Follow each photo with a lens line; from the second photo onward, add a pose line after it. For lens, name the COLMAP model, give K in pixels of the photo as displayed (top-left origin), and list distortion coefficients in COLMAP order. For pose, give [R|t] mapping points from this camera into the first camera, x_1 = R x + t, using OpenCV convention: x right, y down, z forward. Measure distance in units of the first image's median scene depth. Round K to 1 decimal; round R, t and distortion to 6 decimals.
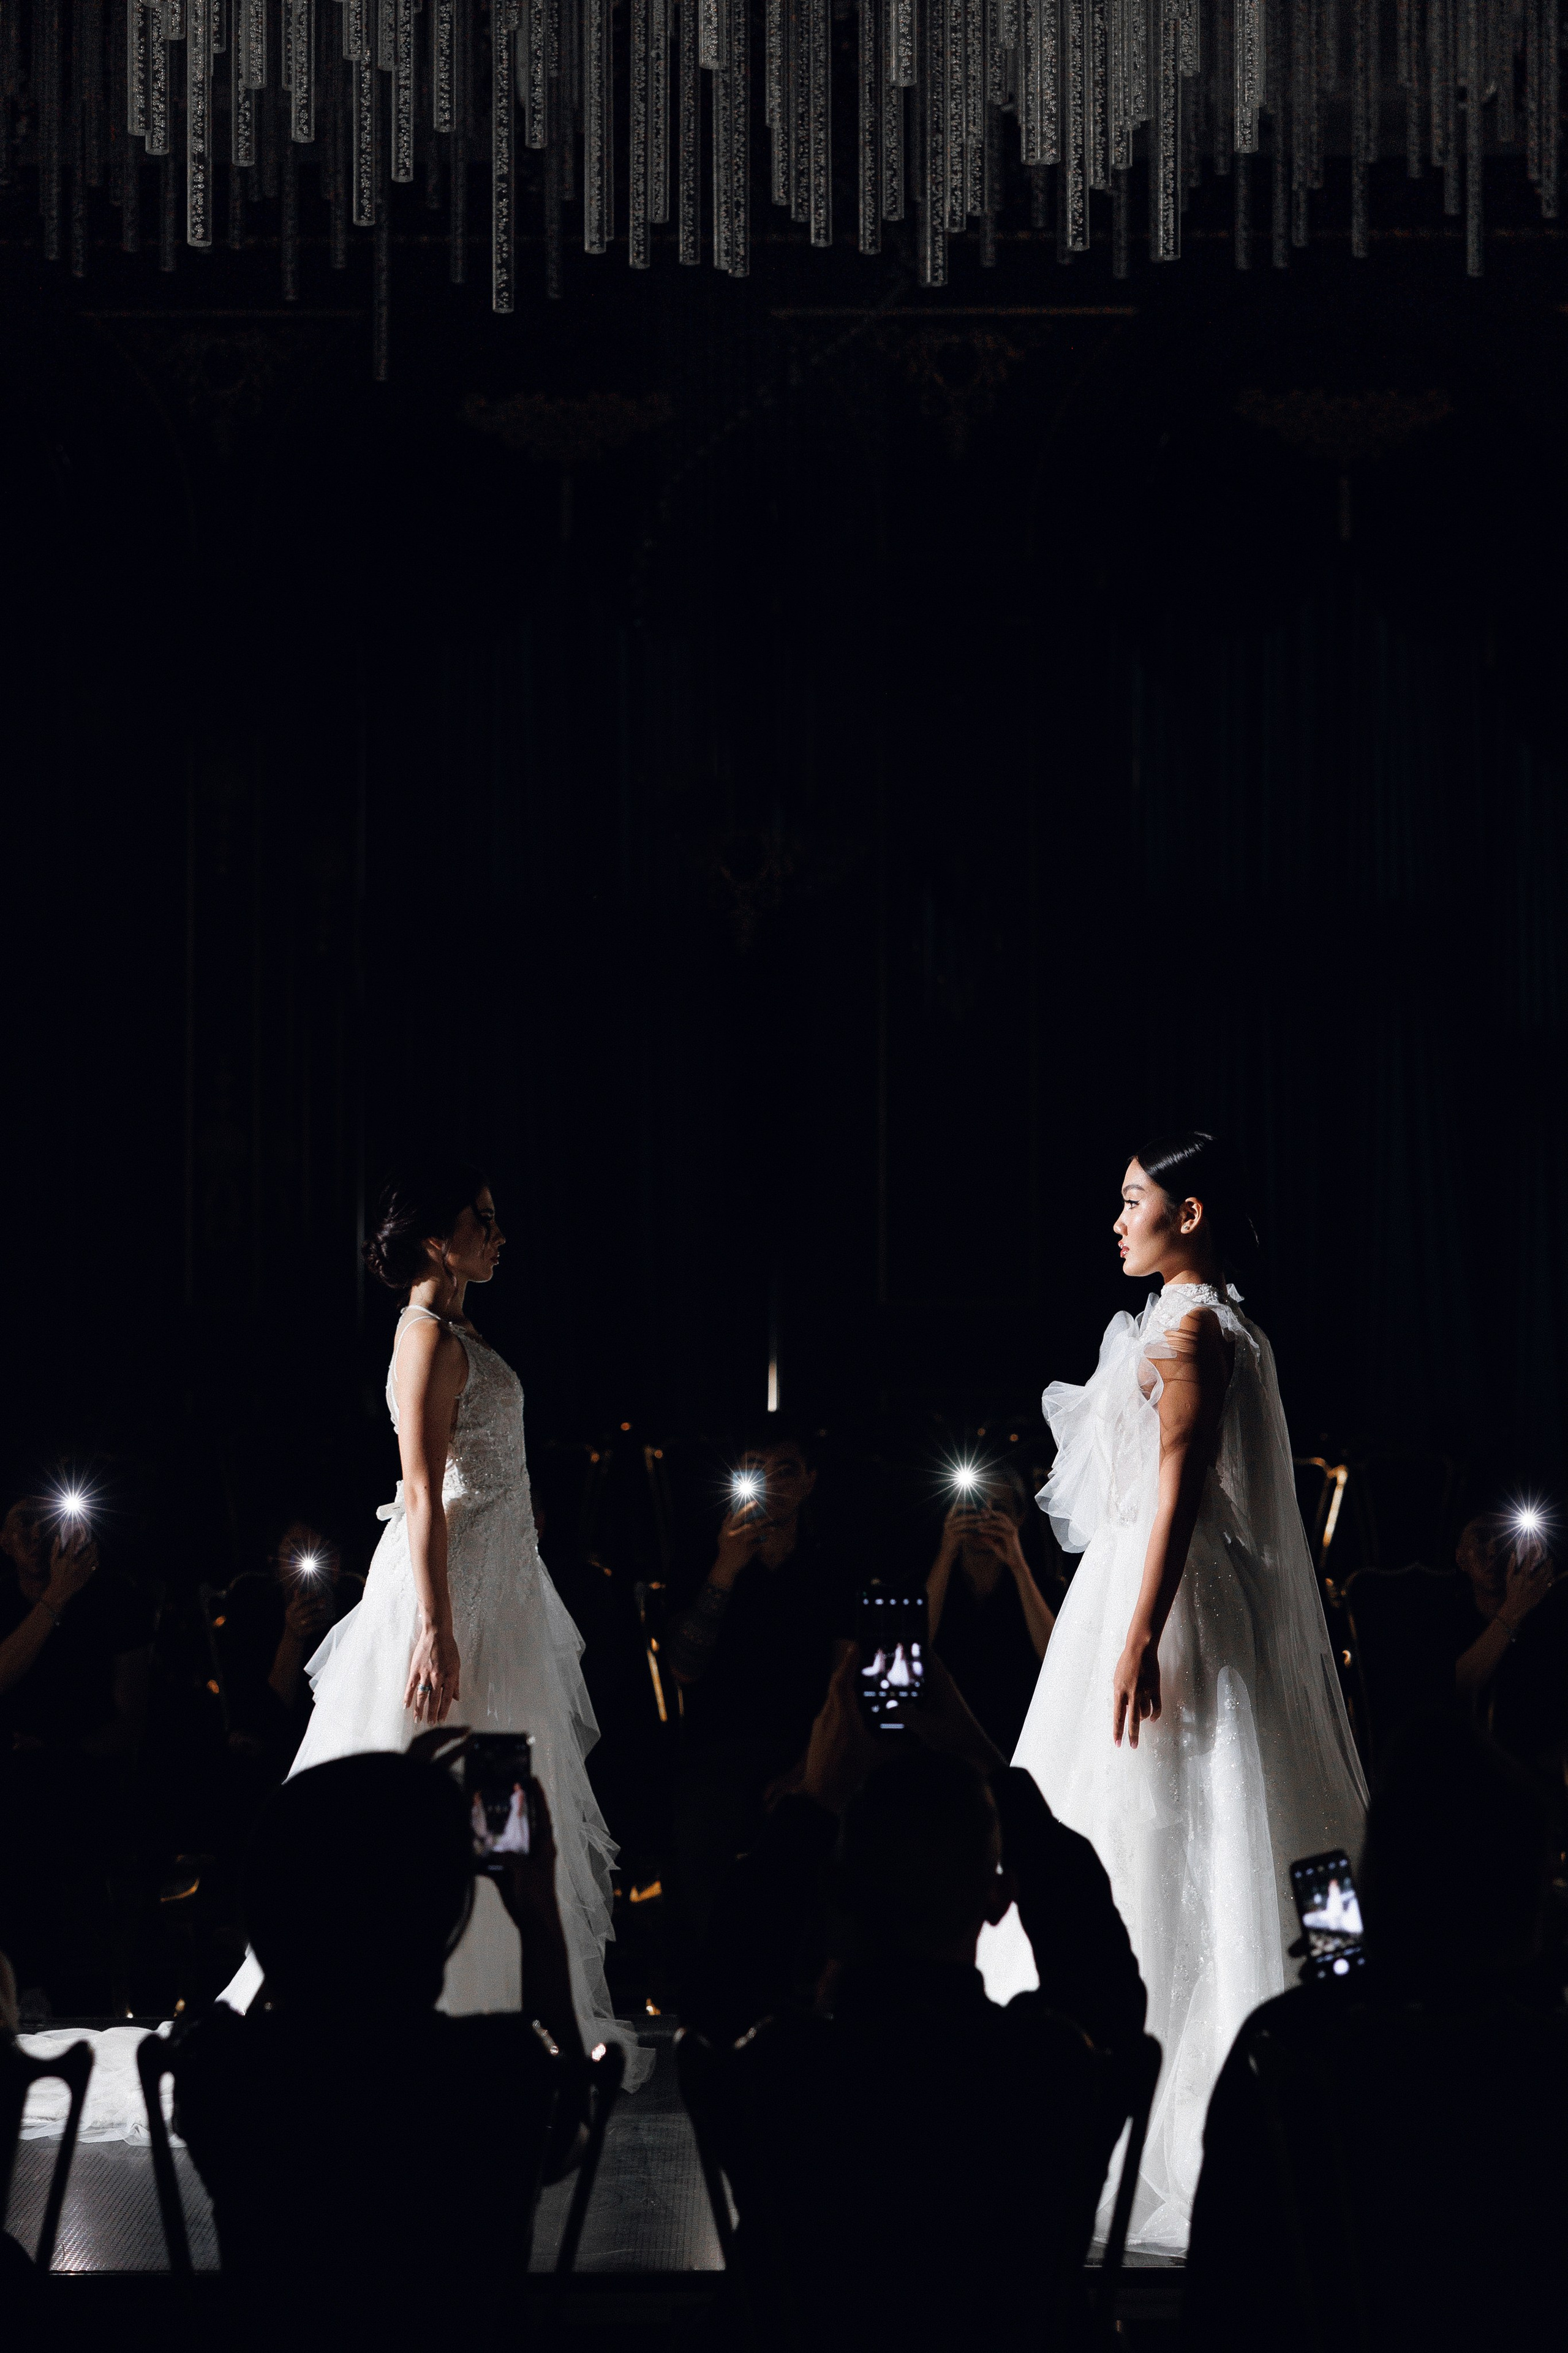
lens RADIAL K [[3816.7, 0, 750.3], [0, 3816.7, 1179.7], [0, 0, 1]] dist [0.016770, -0.032610]
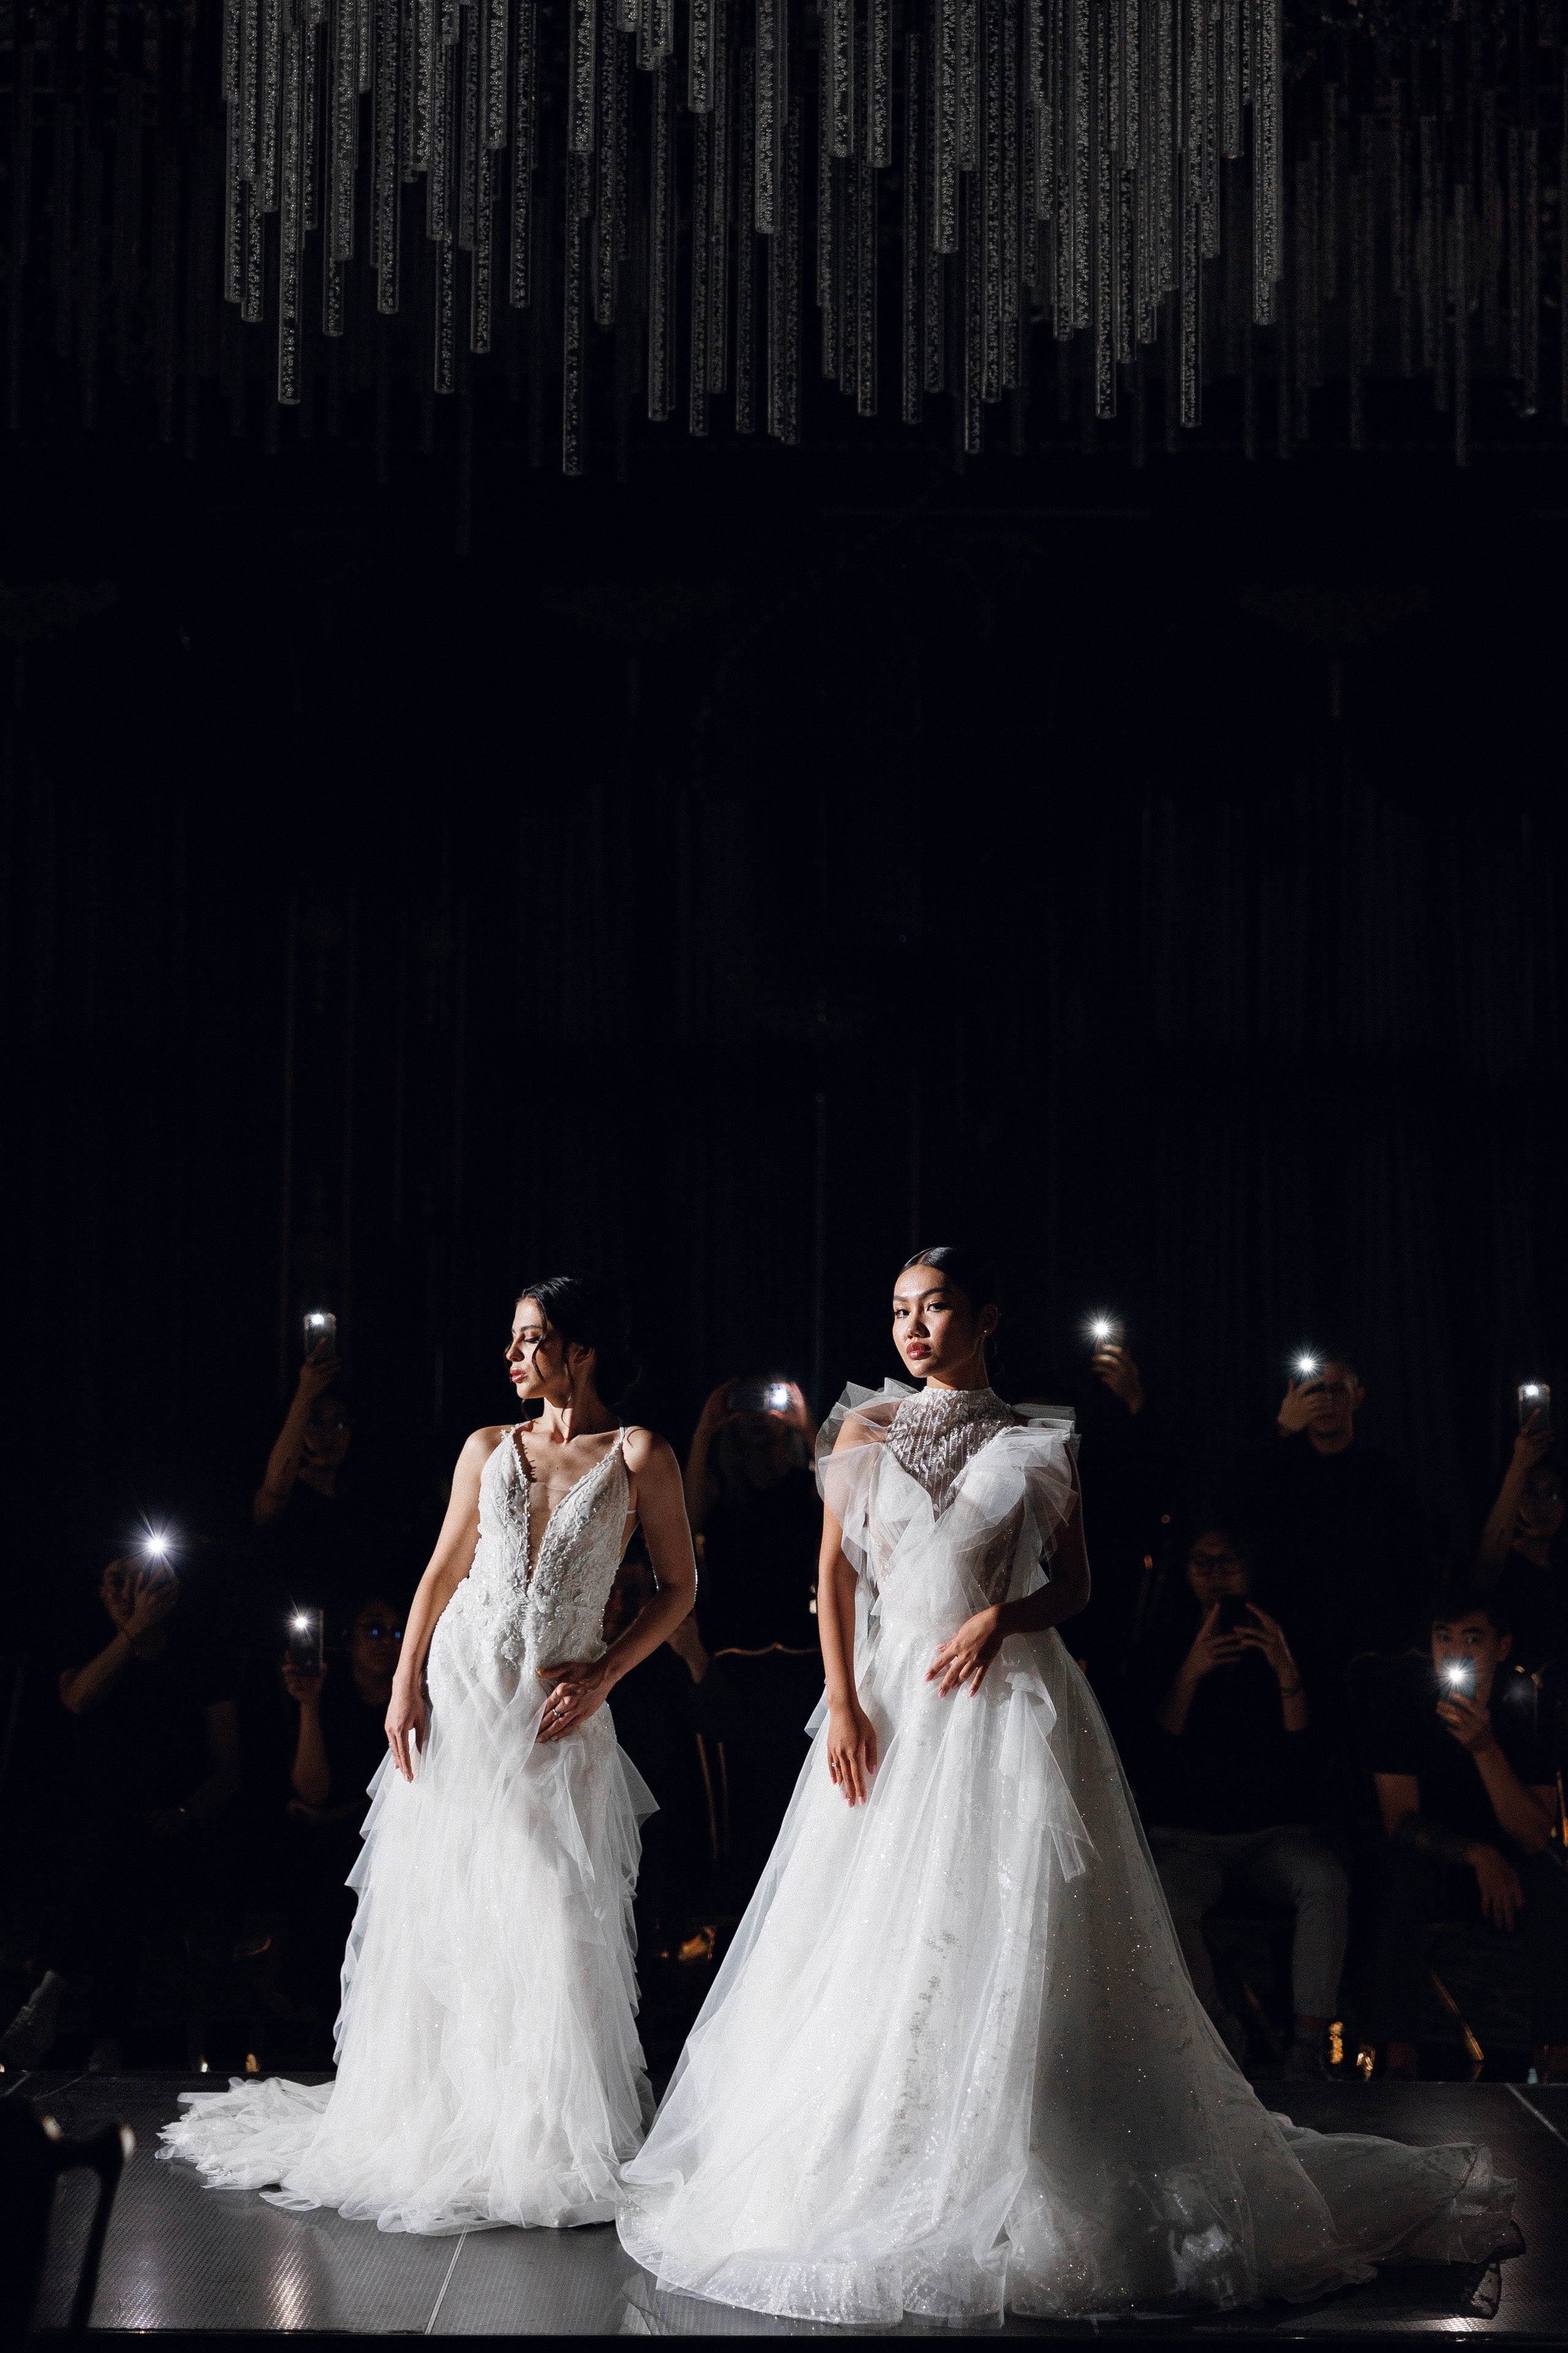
lens RADIAL K [[3450.4, 0, 777.2], [0, 3450.4, 1097.6], [0, 0, 1]] dist [0.017167, 0.009589]
pose [[0.999950, 0.008330, -0.005519, 0.000069], [-0.008629, 0.998365, -0.056512, 0.003537], [0.005040, 0.056557, 0.998387, 0.036486]]
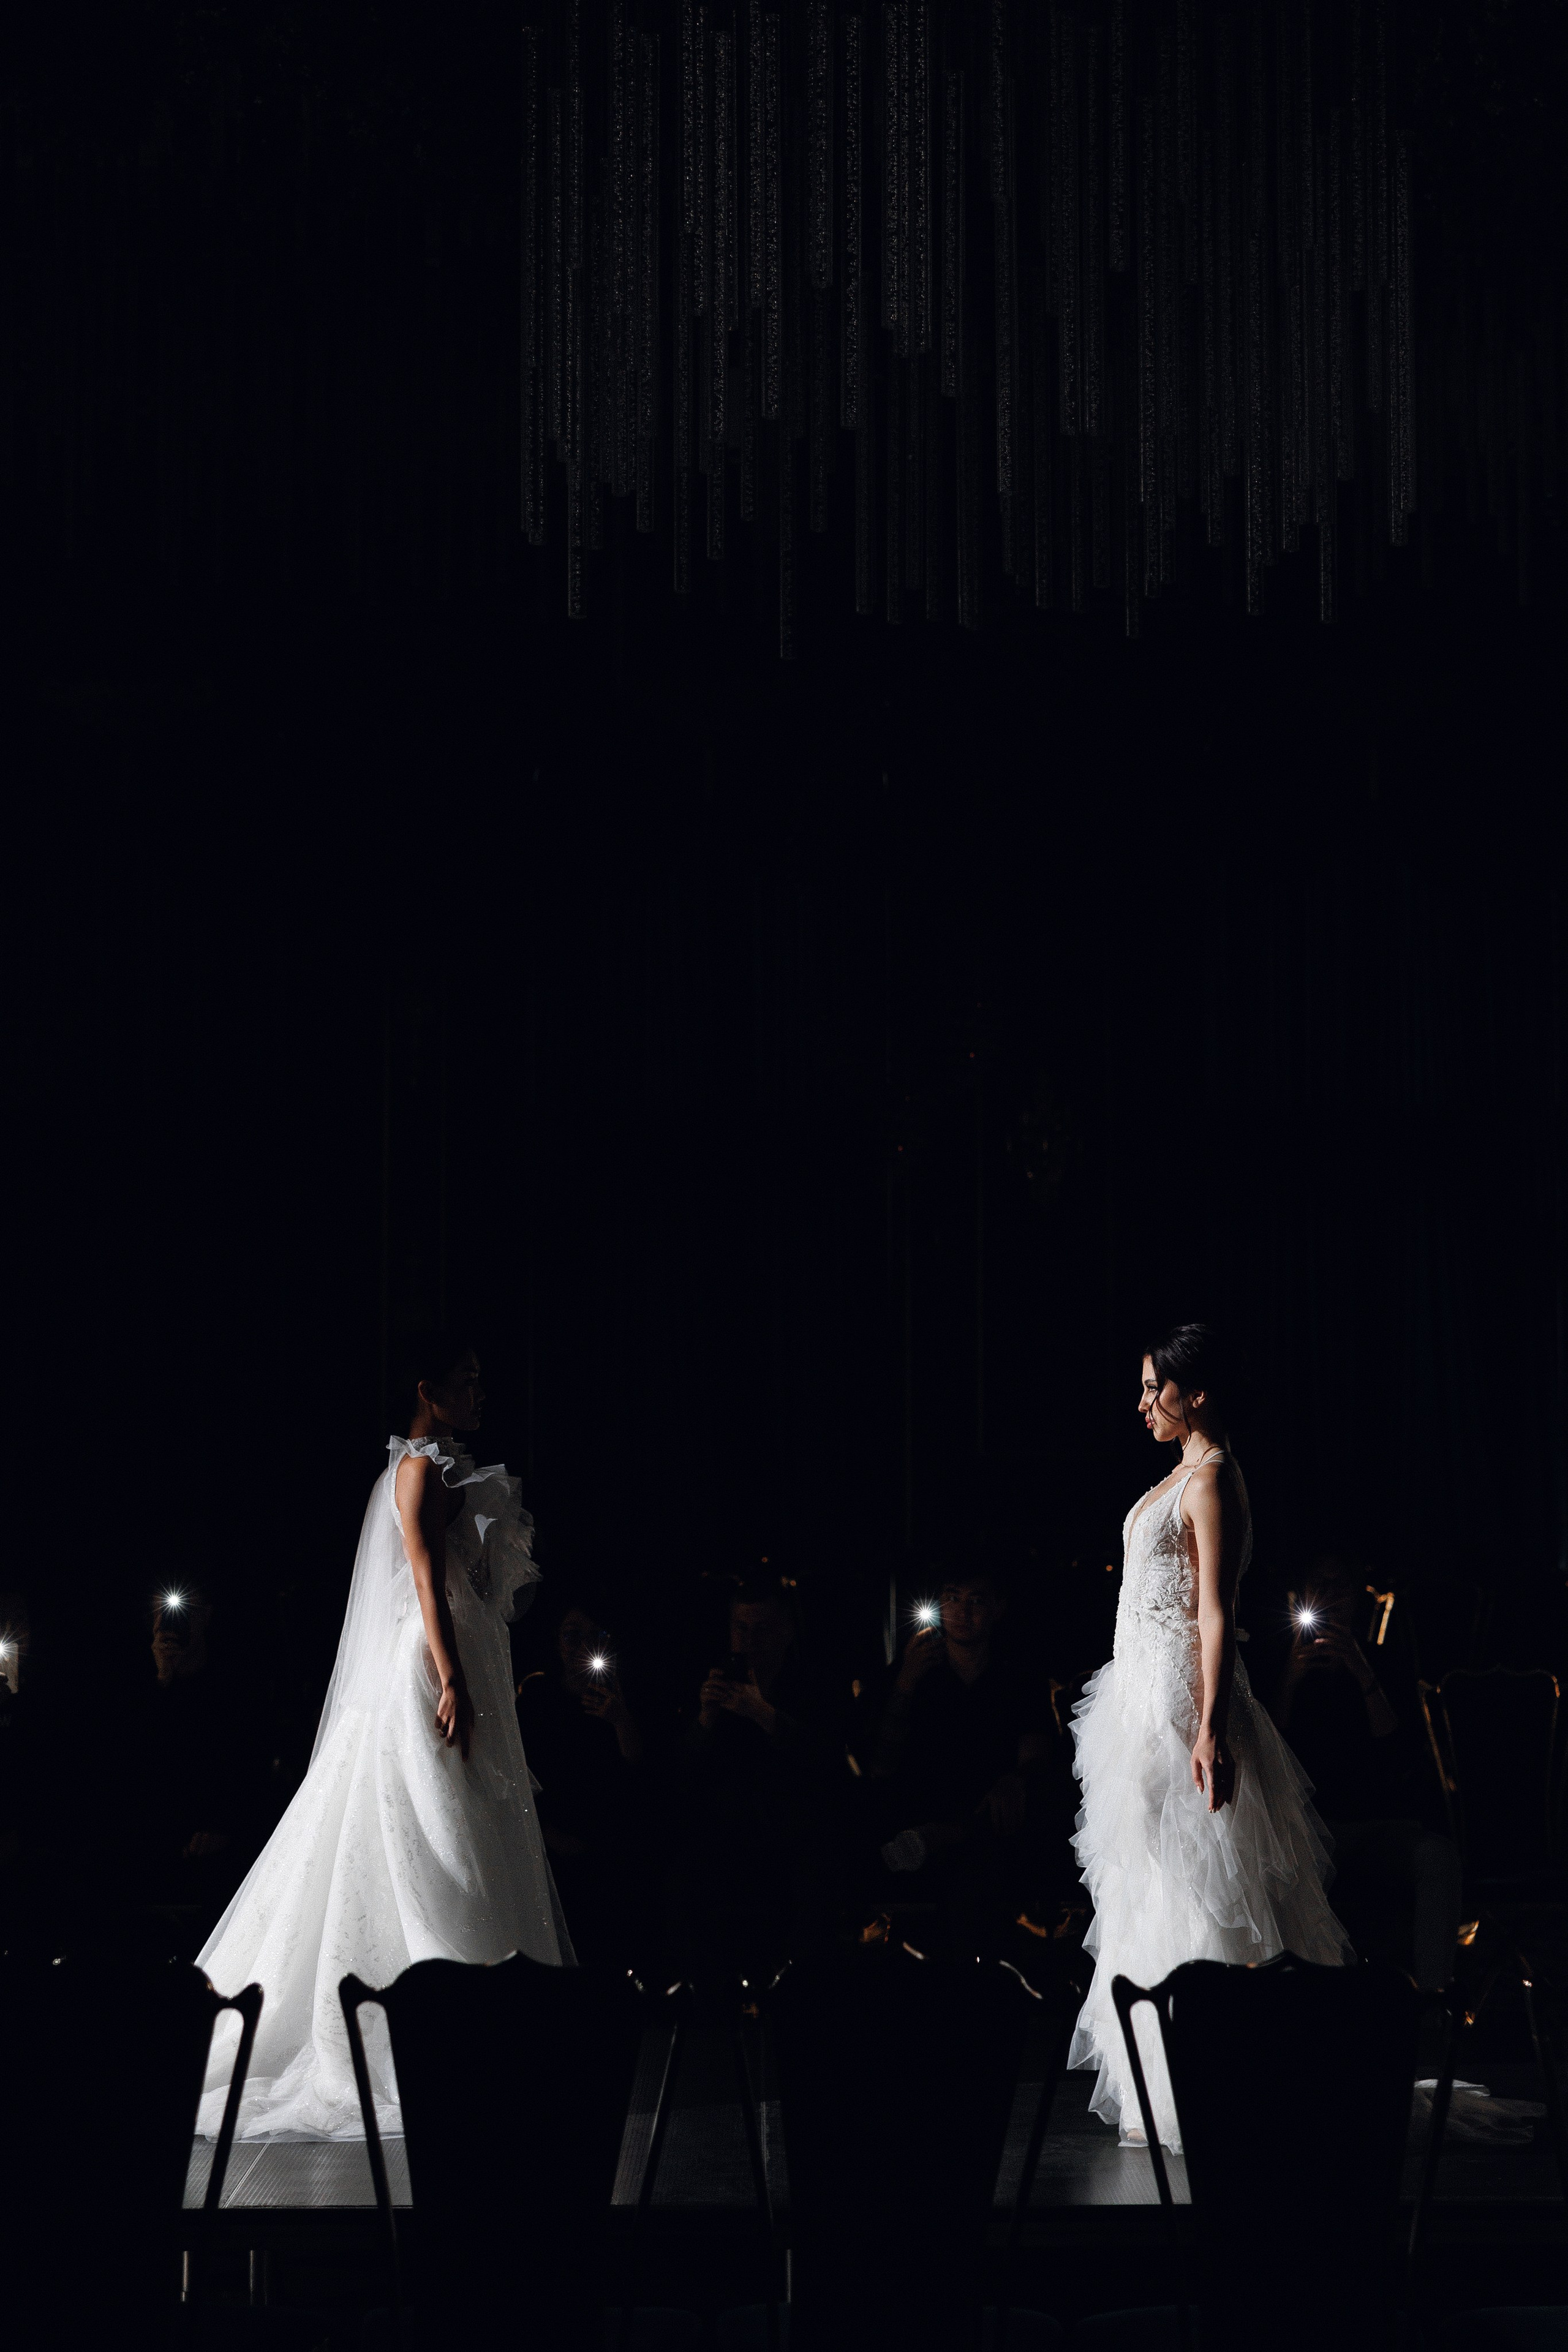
lens RADIAL K [[3310.0, 0, 813.6], [0, 3310.0, 1173.1], [0, 0, 1]] dist [0.021904, -0.014047]
pose [[0.999955, 0.000846, -0.009468, -0.047191], [-0.001336, 0.998657, -0.051800, -0.001682], [0.009411, 0.051811, 0.998613, -0.082603]]
